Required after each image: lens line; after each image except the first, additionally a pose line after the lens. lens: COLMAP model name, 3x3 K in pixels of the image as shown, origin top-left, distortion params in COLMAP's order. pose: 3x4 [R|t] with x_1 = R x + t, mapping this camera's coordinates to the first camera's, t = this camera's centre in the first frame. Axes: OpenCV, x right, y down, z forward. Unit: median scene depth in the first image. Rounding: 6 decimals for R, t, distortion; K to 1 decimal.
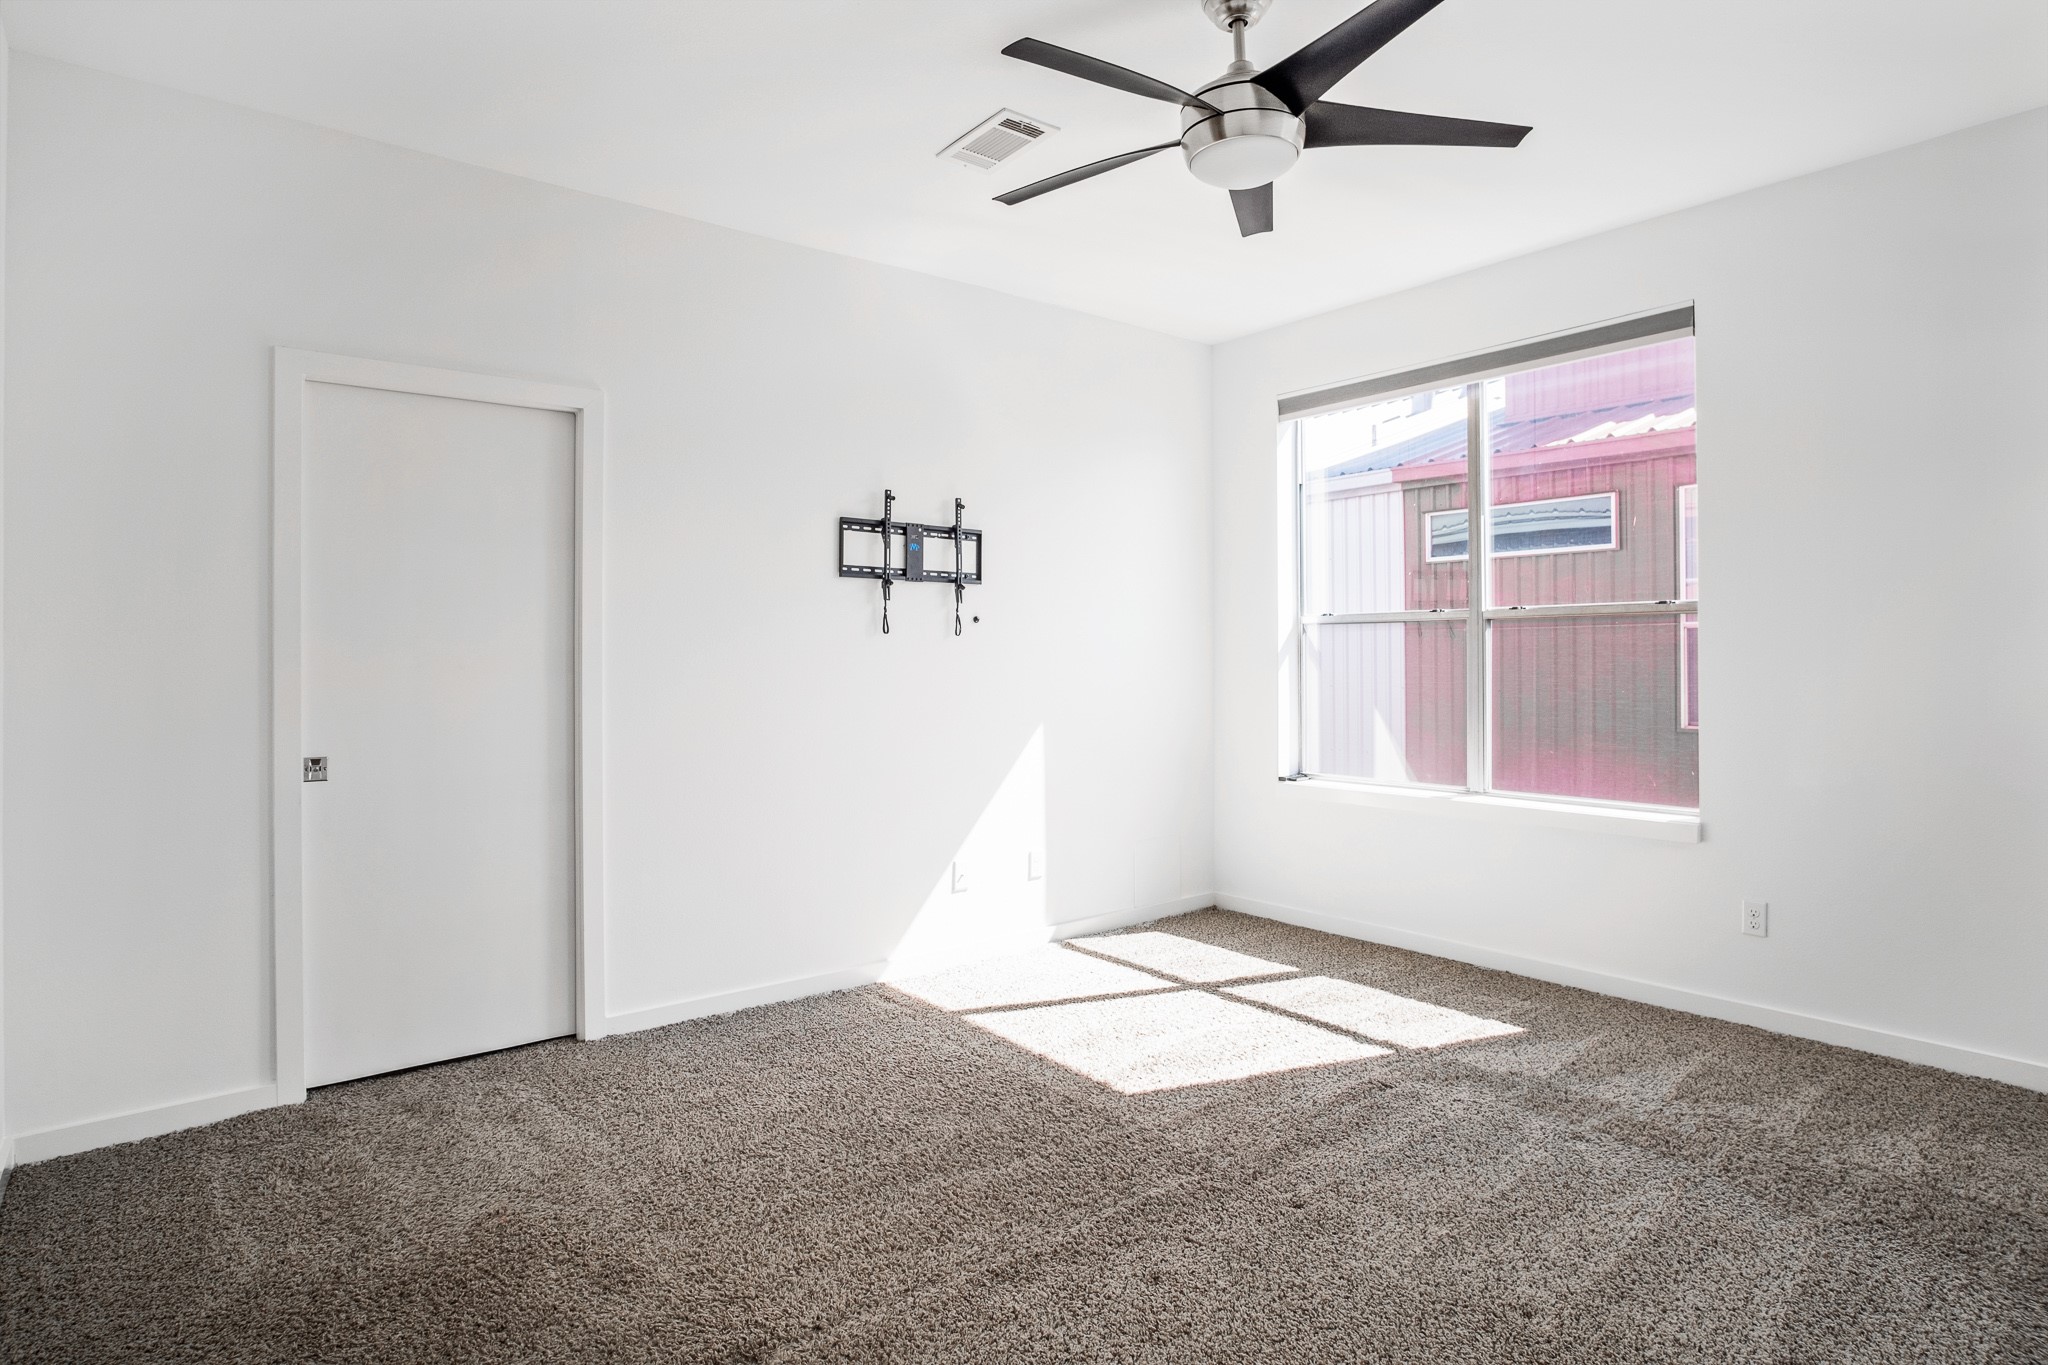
lens RADIAL K [[1112.4, 0, 1025.2], [0, 1112.4, 661.8], [0, 0, 1]] dist [-0.033577, 0.010782]
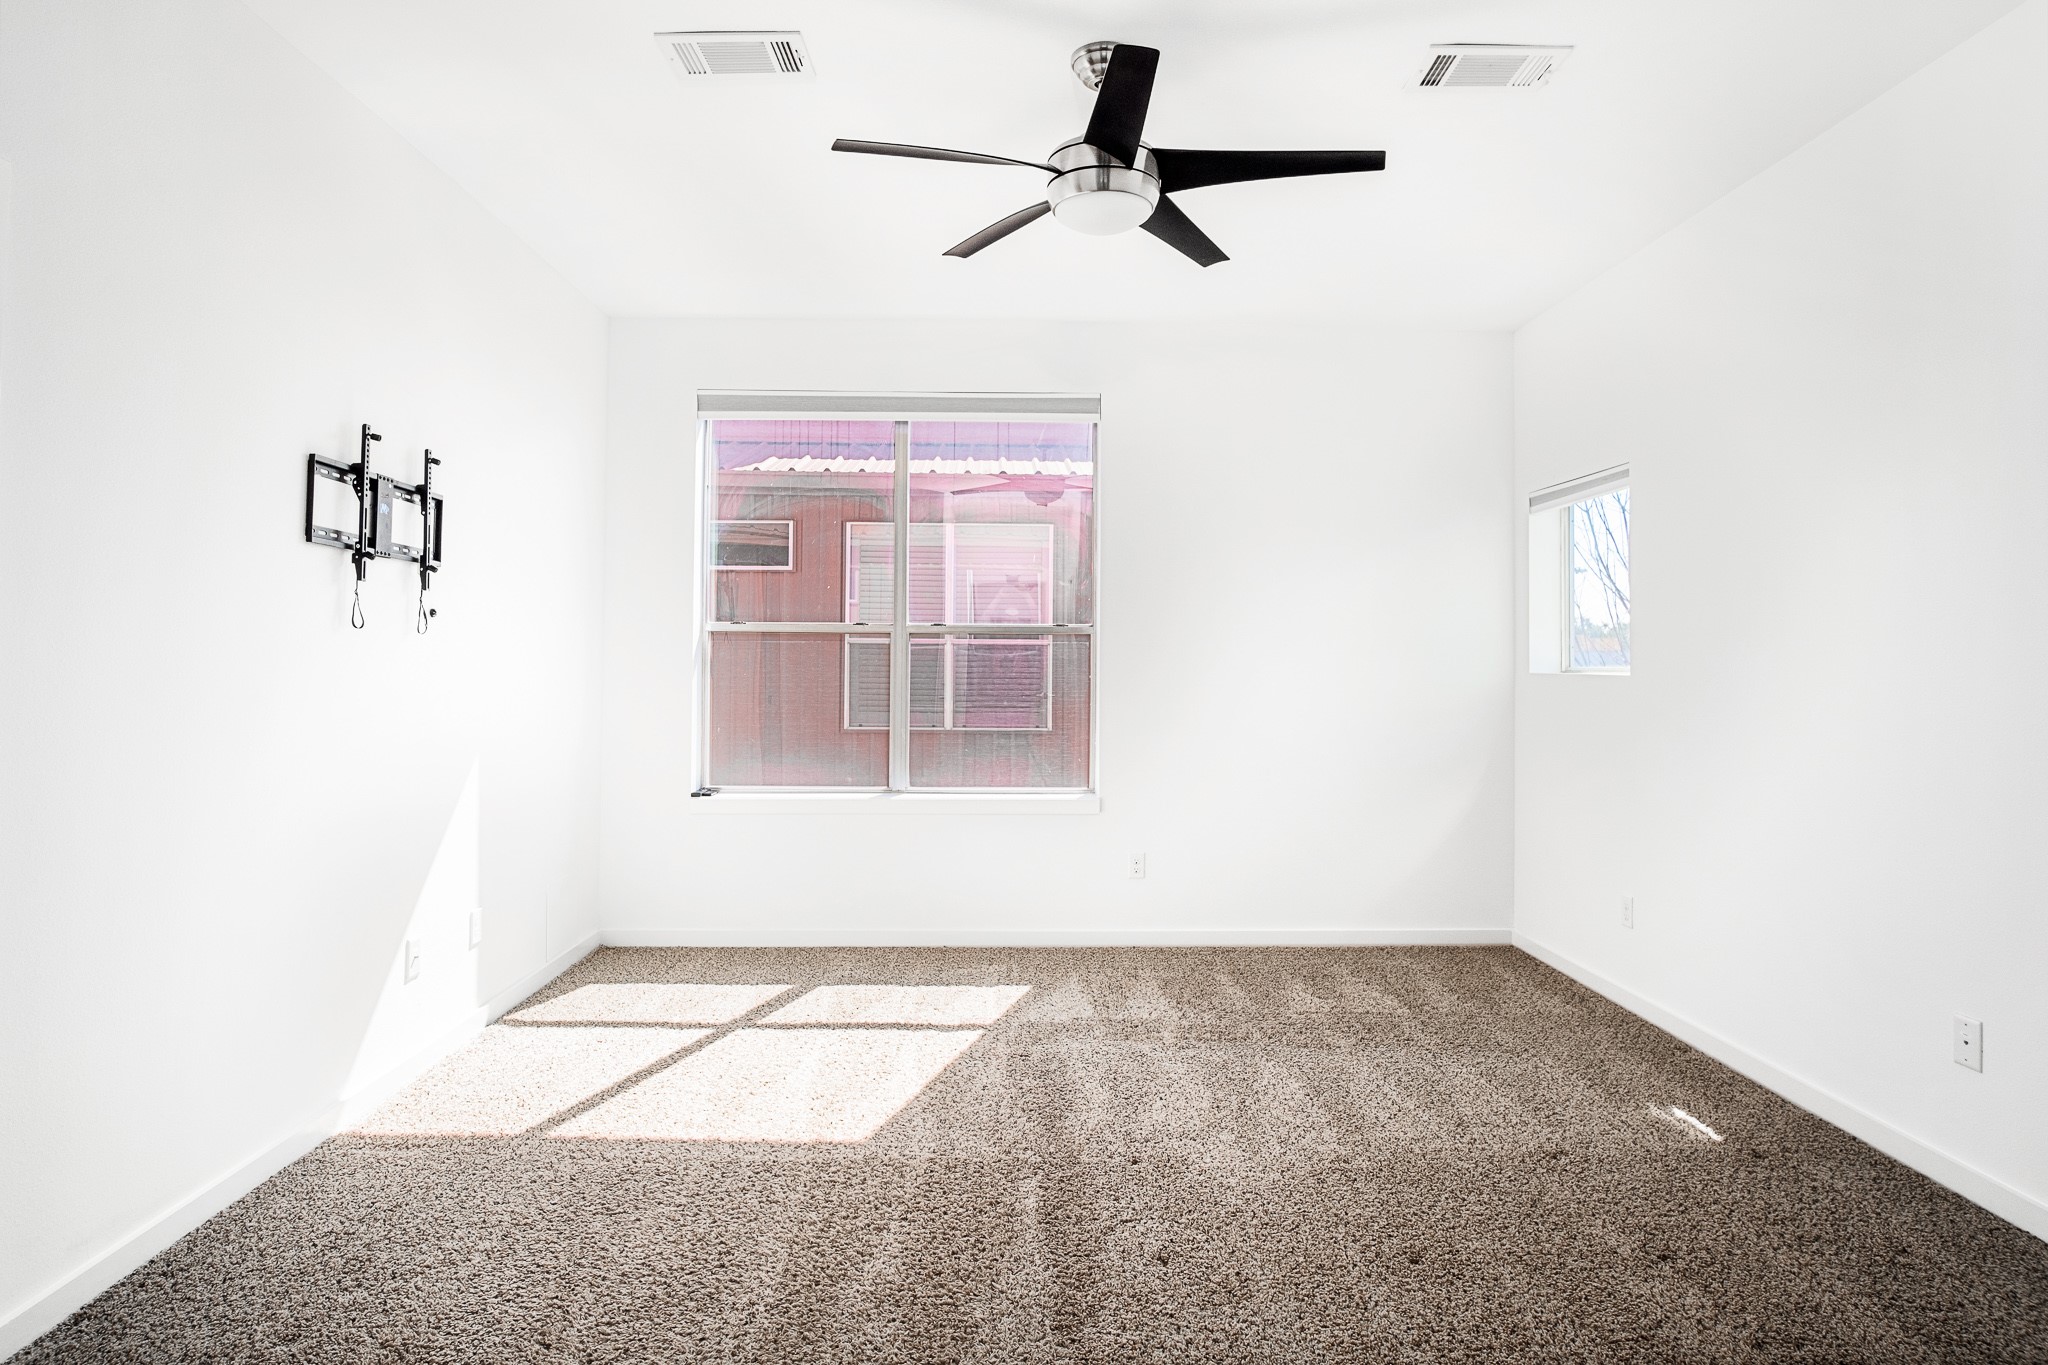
lens RADIAL K [[1118.8, 0, 1041.7], [0, 1118.8, 647.2], [0, 0, 1]] dist [-0.035490, 0.009992]
pose [[0.597908, 0.021635, 0.801273, -0.444910], [-0.004659, 0.999713, -0.023517, 0.001080], [-0.801551, 0.010328, 0.597837, 0.248791]]
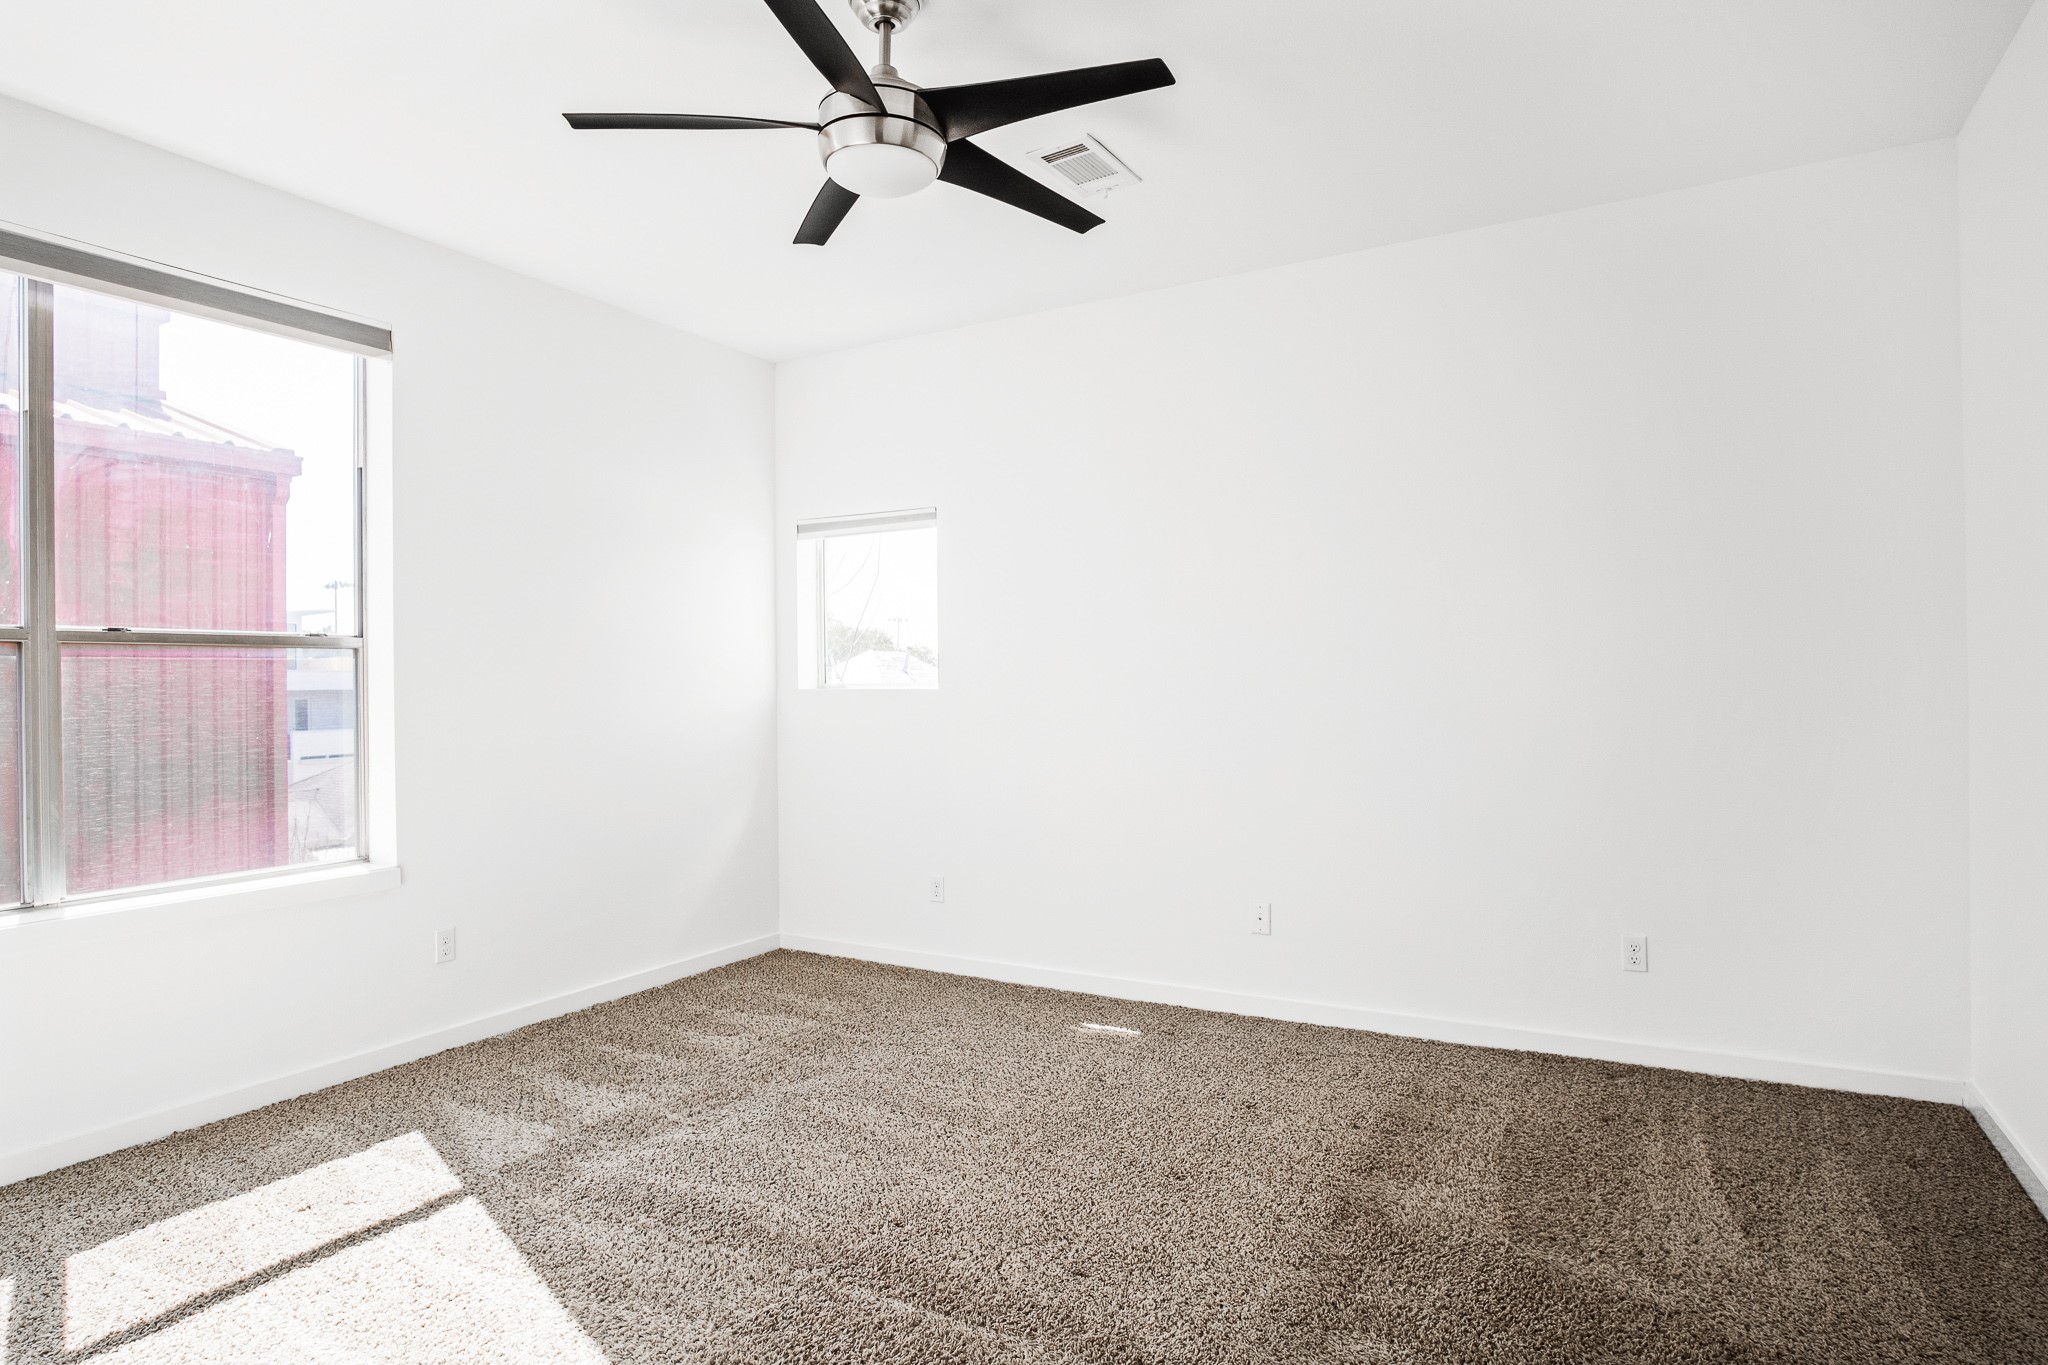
lens RADIAL K [[1131.4, 0, 1024.0], [0, 1131.4, 682.5], [0, 0, 1]] dist [-0.033802, 0.013303]
pose [[-0.374826, 0.010331, 0.927038, -0.471713], [0.021393, 0.999768, -0.002492, -0.000611], [-0.926848, 0.018898, -0.374960, 0.791676]]
